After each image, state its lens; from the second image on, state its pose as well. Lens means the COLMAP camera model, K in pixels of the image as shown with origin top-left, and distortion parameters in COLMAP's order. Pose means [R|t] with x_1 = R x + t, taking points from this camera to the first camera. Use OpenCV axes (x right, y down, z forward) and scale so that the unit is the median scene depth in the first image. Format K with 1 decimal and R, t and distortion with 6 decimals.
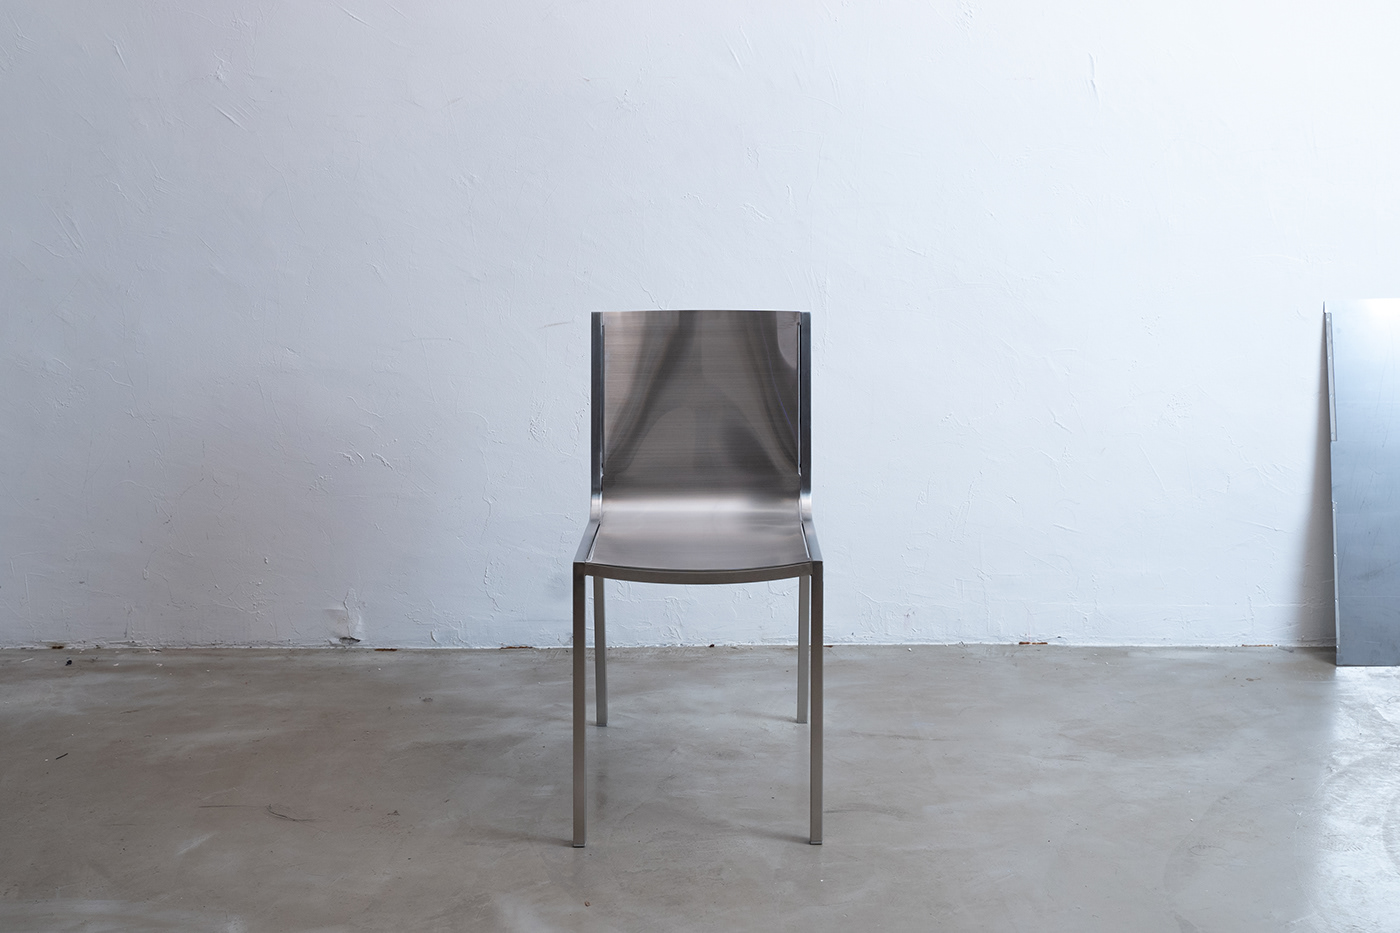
lens RADIAL K [[1882.1, 0, 800.3], [0, 1882.1, 216.5], [0, 0, 1]] dist [0.007631, 0.000000]
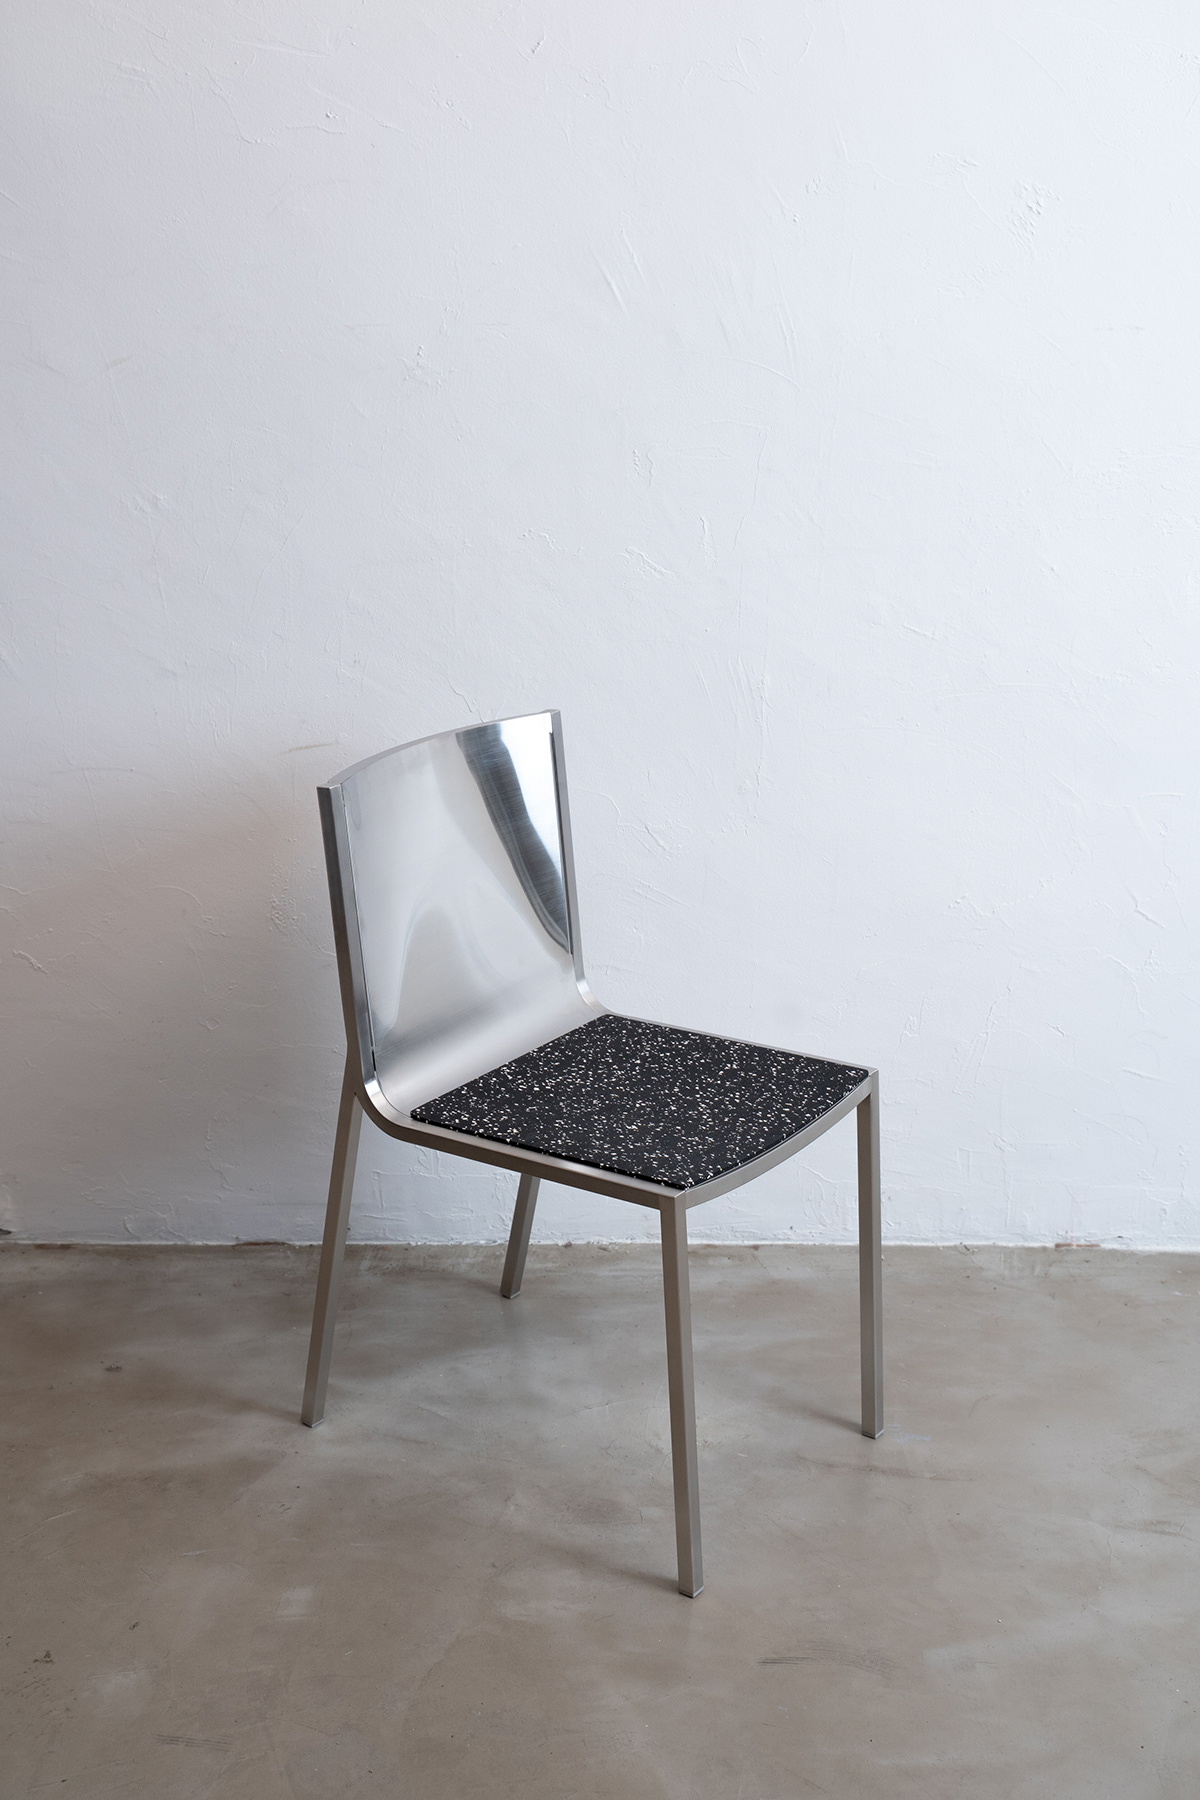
lens RADIAL K [[2449.1, 0, 621.4], [0, 2449.1, 948.2], [0, 0, 1]] dist [0.083487, 0.000000]
pose [[0.999760, 0.013323, -0.017398, -0.017690], [-0.008250, 0.964372, 0.264421, -0.094529], [0.020301, -0.264214, 0.964250, 0.254241]]
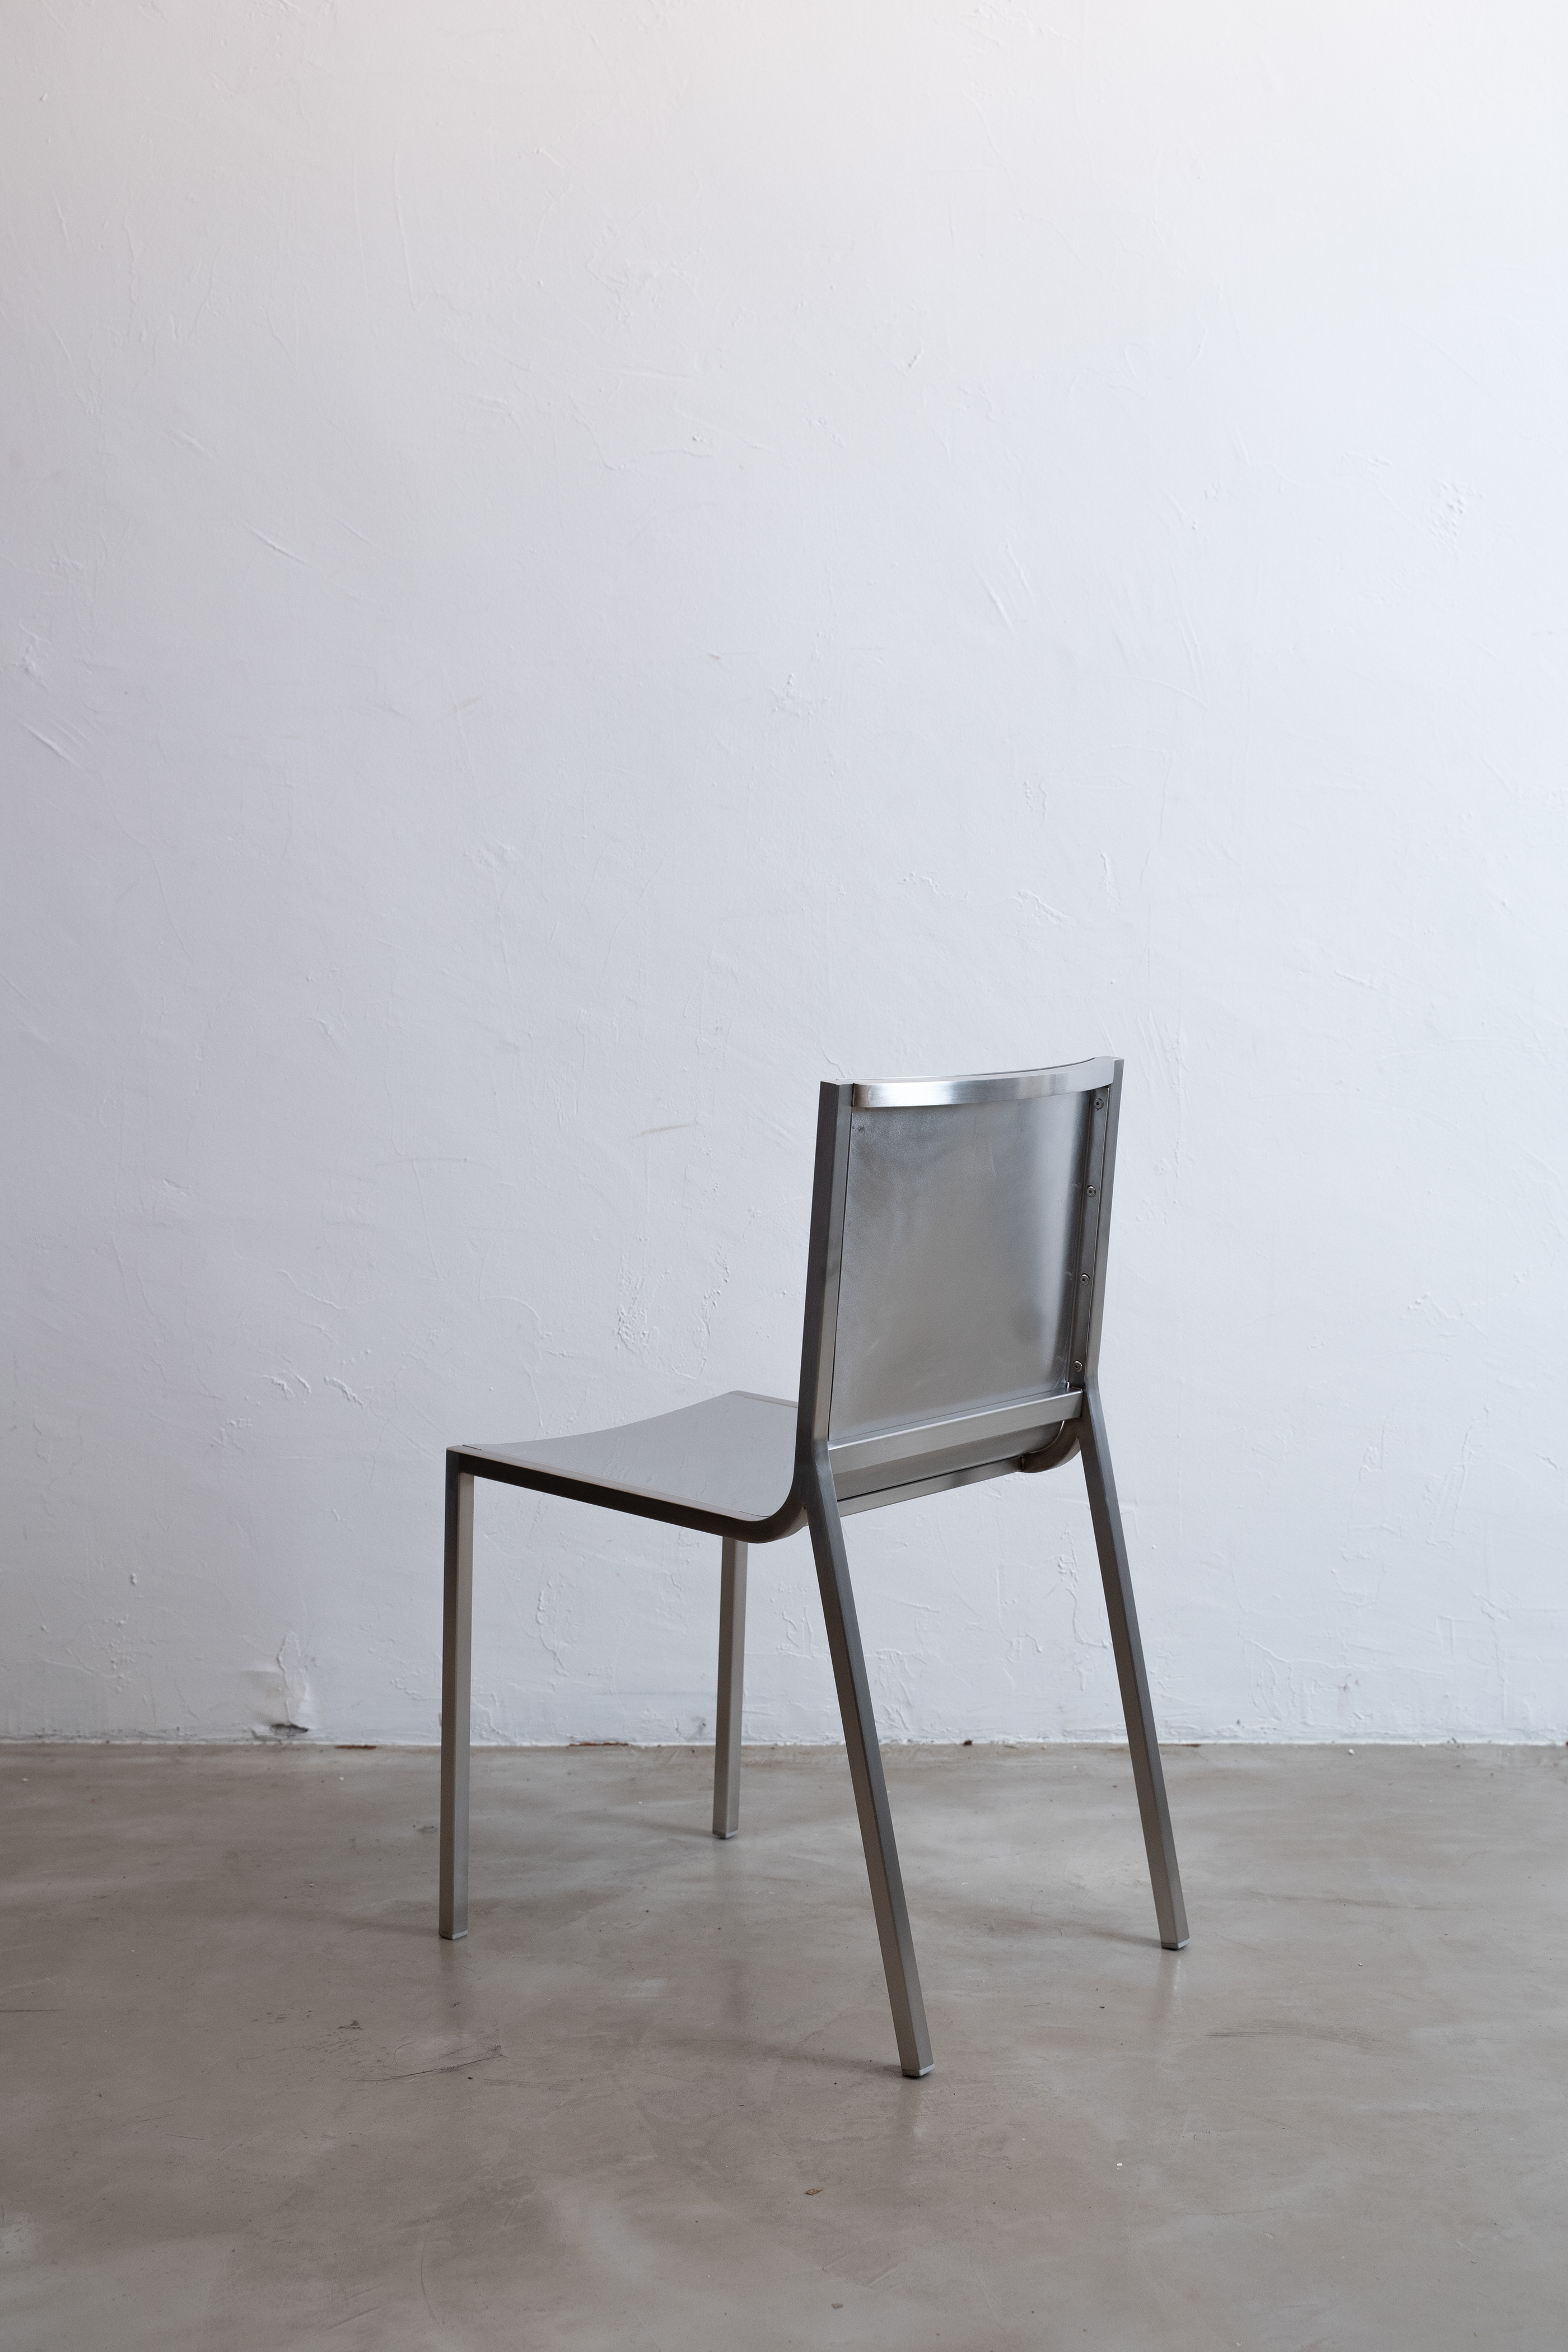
lens RADIAL K [[3064.0, 0, 792.3], [0, 3064.0, 1192.3], [0, 0, 1]] dist [0.059863, 0.000000]
pose [[0.995519, -0.012771, -0.093694, -0.014739], [0.013438, 0.999889, 0.006501, 0.075219], [0.093601, -0.007731, 0.995580, 0.159840]]
